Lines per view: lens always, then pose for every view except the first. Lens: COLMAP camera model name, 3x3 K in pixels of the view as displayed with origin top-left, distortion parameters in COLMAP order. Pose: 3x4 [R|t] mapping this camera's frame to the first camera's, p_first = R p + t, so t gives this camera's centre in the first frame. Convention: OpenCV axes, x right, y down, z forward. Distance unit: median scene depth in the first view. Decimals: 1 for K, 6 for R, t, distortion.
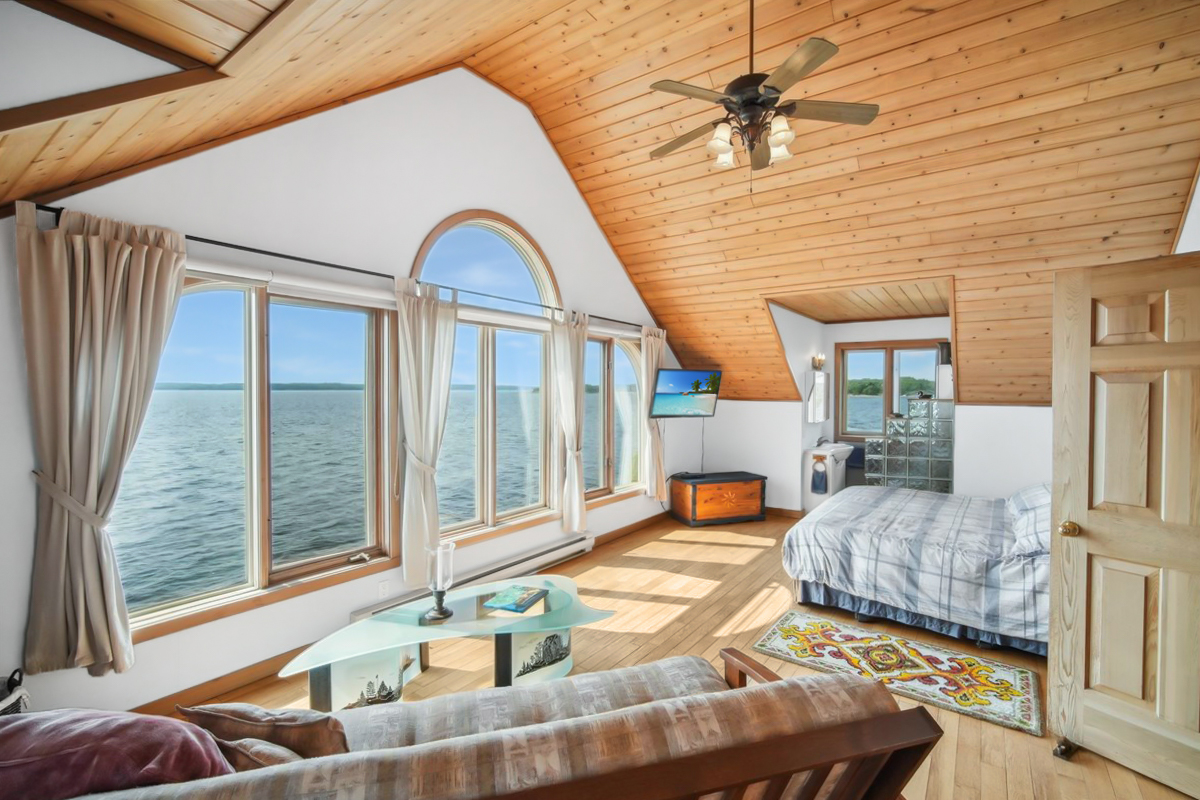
lens RADIAL K [[539.4, 0, 598.6], [0, 539.4, 399.1], [0, 0, 1]] dist [-0.010060, 0.000370]
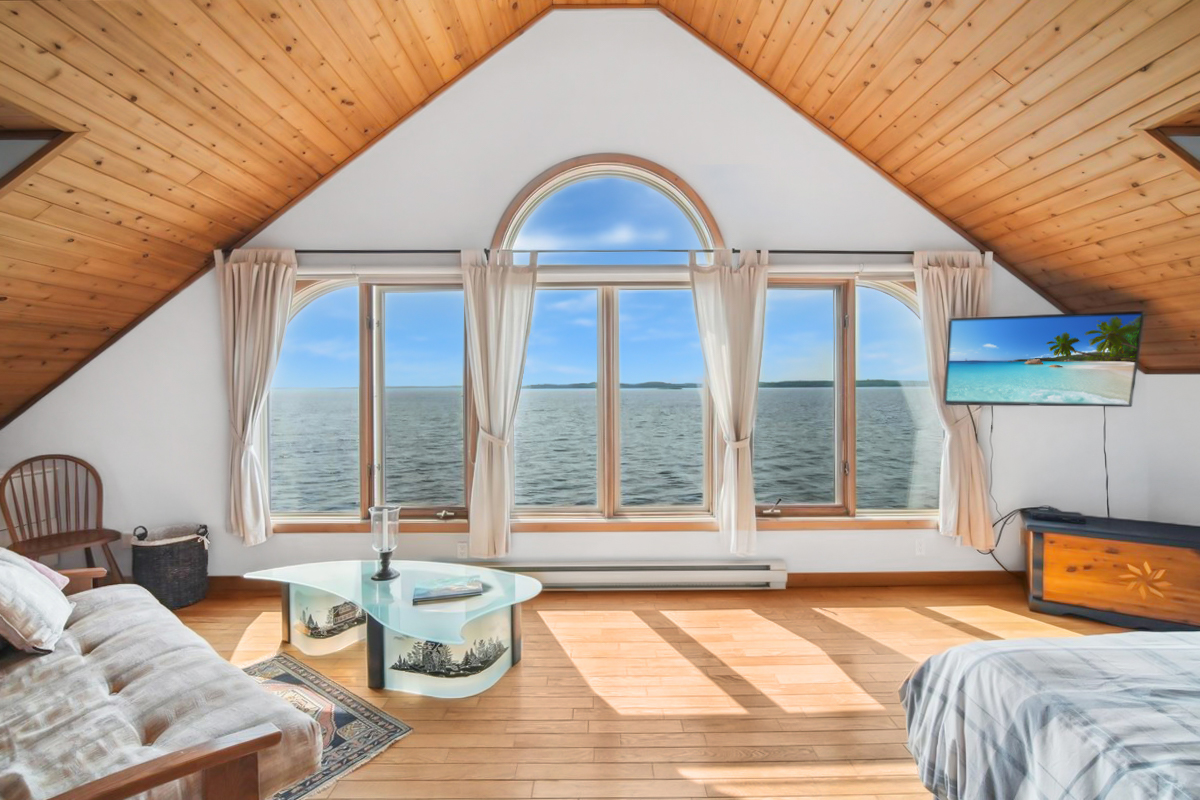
lens RADIAL K [[539.4, 0, 600.3], [0, 539.4, 395.3], [0, 0, 1]] dist [-0.010060, 0.000370]
pose [[0.589723, 0.005627, -0.807586, 0.422622], [-0.007185, 0.999973, 0.001721, 0.032697], [0.807574, 0.004788, 0.589747, 0.412967]]
